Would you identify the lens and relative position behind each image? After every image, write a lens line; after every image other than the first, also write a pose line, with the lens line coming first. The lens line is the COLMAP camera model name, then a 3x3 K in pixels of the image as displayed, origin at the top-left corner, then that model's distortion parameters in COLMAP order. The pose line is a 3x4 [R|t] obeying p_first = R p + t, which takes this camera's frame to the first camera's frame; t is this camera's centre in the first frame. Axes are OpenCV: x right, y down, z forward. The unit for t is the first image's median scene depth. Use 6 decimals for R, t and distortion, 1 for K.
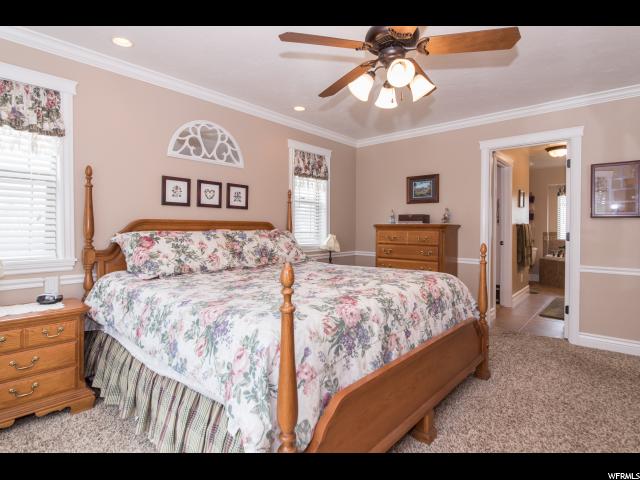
lens RADIAL K [[351.3, 0, 320.1], [0, 351.3, 235.1], [0, 0, 1]] dist [0.002296, -0.000479]
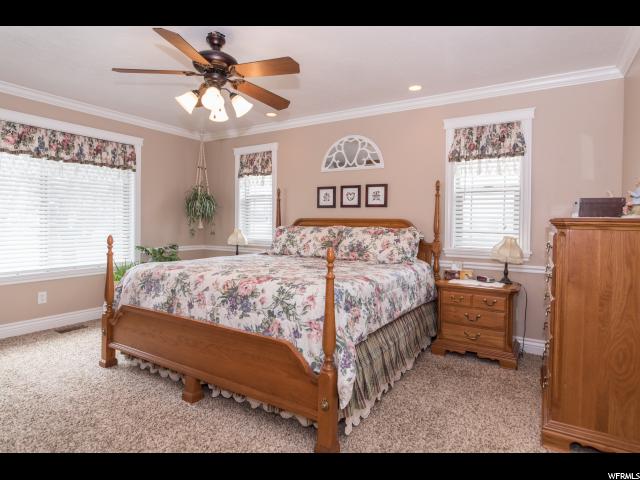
lens RADIAL K [[352.4, 0, 317.5], [0, 352.4, 236.8], [0, 0, 1]] dist [0.006338, 0.000797]
pose [[0.166470, 0.033005, -0.985494, 0.845968], [-0.035648, 0.998988, 0.027435, -0.007995], [0.985402, 0.030564, 0.167478, 0.688992]]
